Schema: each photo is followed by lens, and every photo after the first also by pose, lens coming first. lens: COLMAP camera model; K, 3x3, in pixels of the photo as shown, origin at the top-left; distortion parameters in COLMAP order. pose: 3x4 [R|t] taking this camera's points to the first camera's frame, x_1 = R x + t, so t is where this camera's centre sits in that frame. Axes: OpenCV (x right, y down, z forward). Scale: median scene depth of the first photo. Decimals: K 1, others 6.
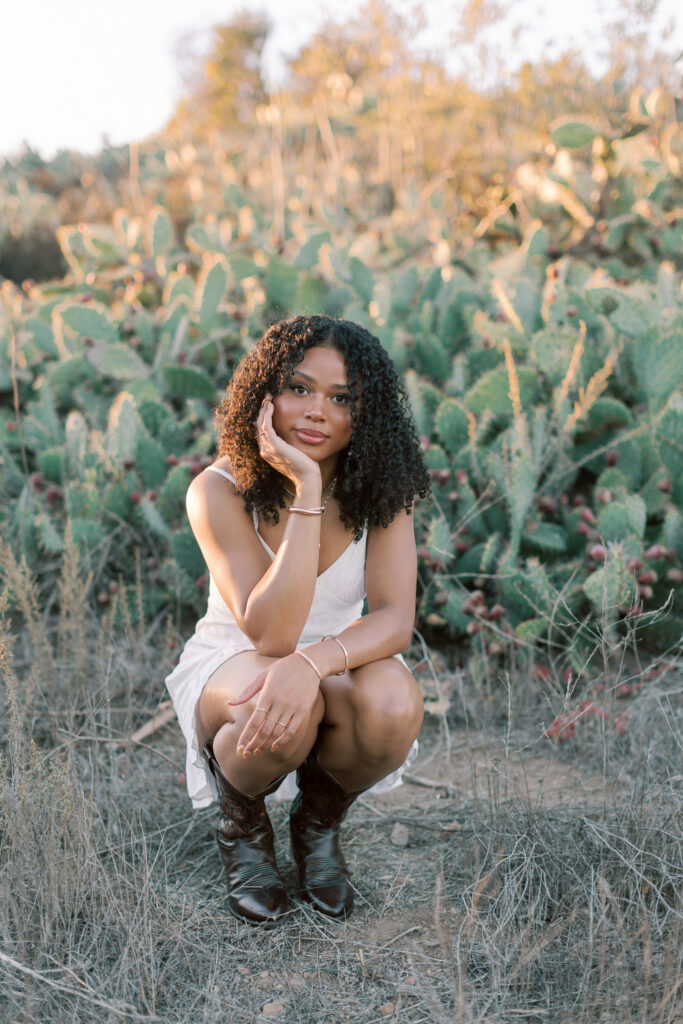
lens RADIAL K [[1572.2, 0, 340.7], [0, 1572.2, 544.6], [0, 0, 1]] dist [0.031490, -0.022468]
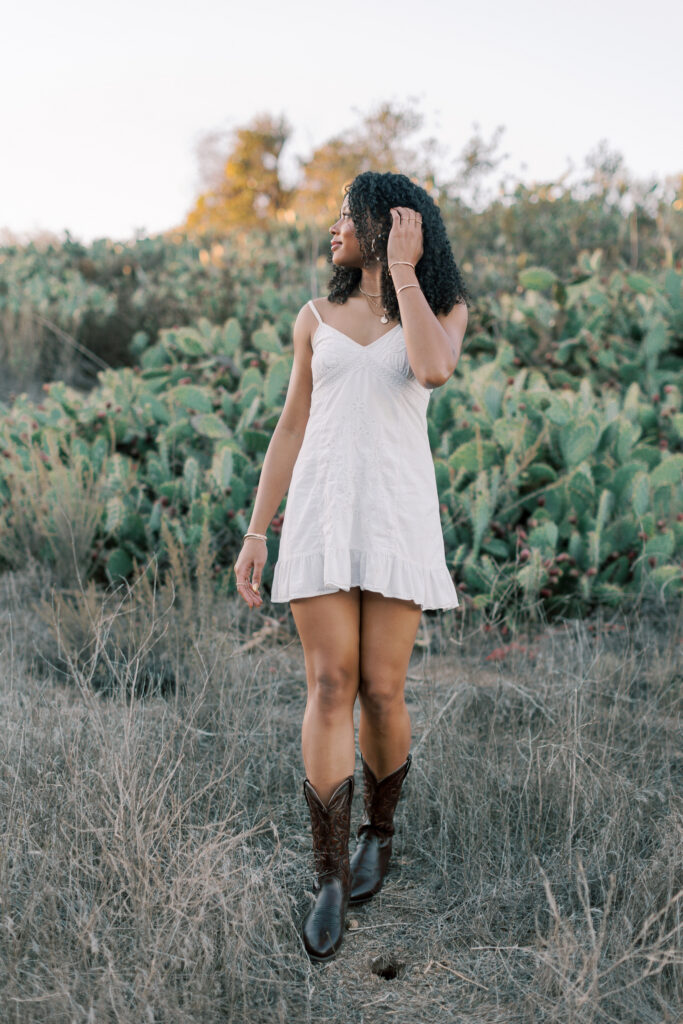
lens RADIAL K [[1572.2, 0, 340.7], [0, 1572.2, 544.6], [0, 0, 1]] dist [0.031490, -0.022468]
pose [[0.998882, 0.046485, 0.008620, -0.034410], [-0.045973, 0.997572, -0.052310, 0.072848], [-0.011031, 0.051855, 0.998594, -0.512022]]
